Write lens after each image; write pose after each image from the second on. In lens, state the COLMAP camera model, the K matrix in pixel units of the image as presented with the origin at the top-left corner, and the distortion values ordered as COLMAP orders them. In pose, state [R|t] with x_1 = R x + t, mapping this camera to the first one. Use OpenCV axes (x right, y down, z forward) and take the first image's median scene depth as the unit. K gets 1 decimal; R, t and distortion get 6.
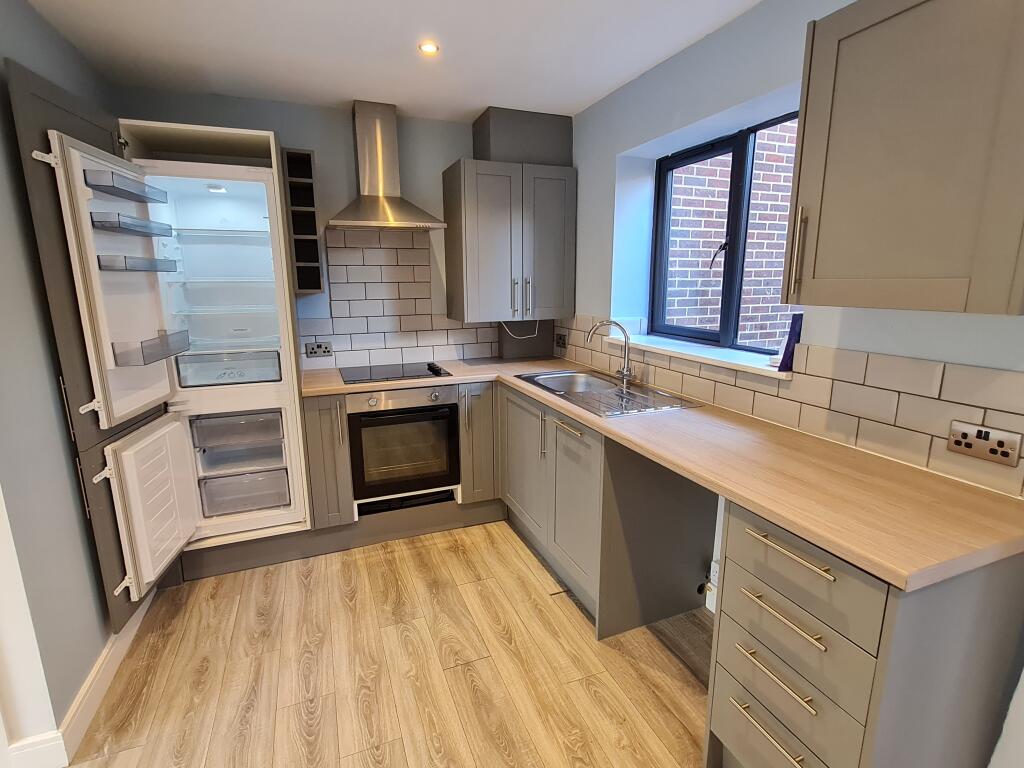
lens RADIAL K [[497.9, 0, 512.0], [0, 497.9, 384.0], [0, 0, 1]] dist [-0.000910, -0.000601]
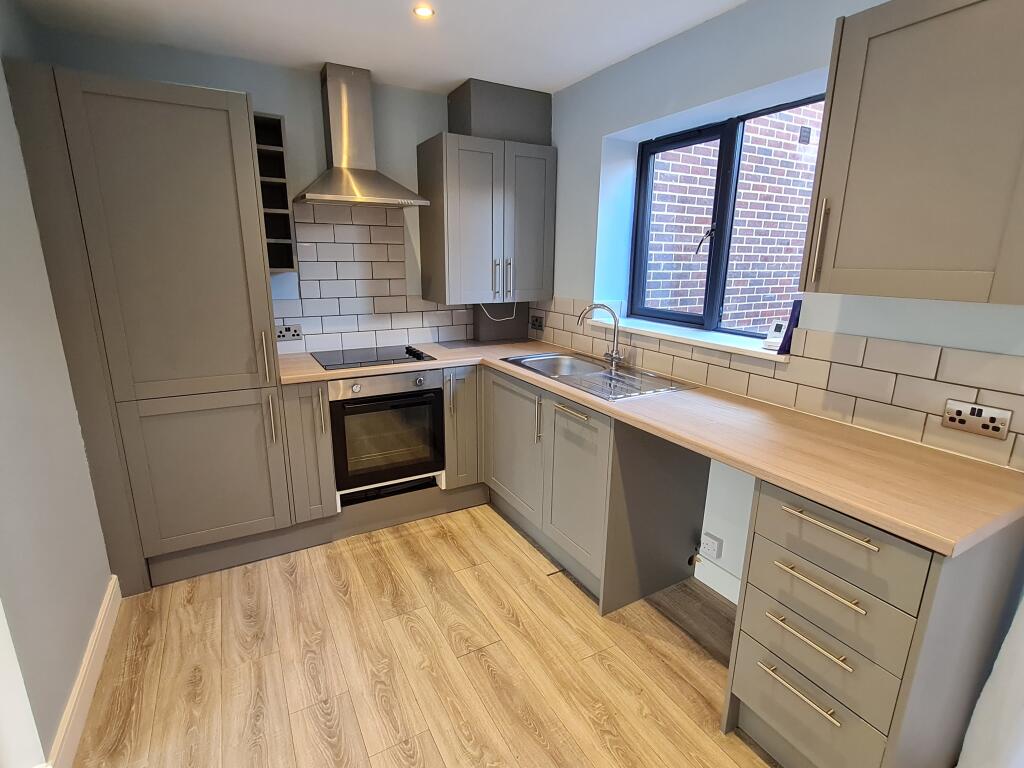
lens RADIAL K [[497.9, 0, 512.0], [0, 497.9, 384.0], [0, 0, 1]] dist [-0.000910, -0.000601]
pose [[0.991380, -0.016557, 0.129965, -0.127773], [0.011203, 0.999062, 0.041825, -0.010339], [-0.130535, -0.040008, 0.990636, 0.019688]]
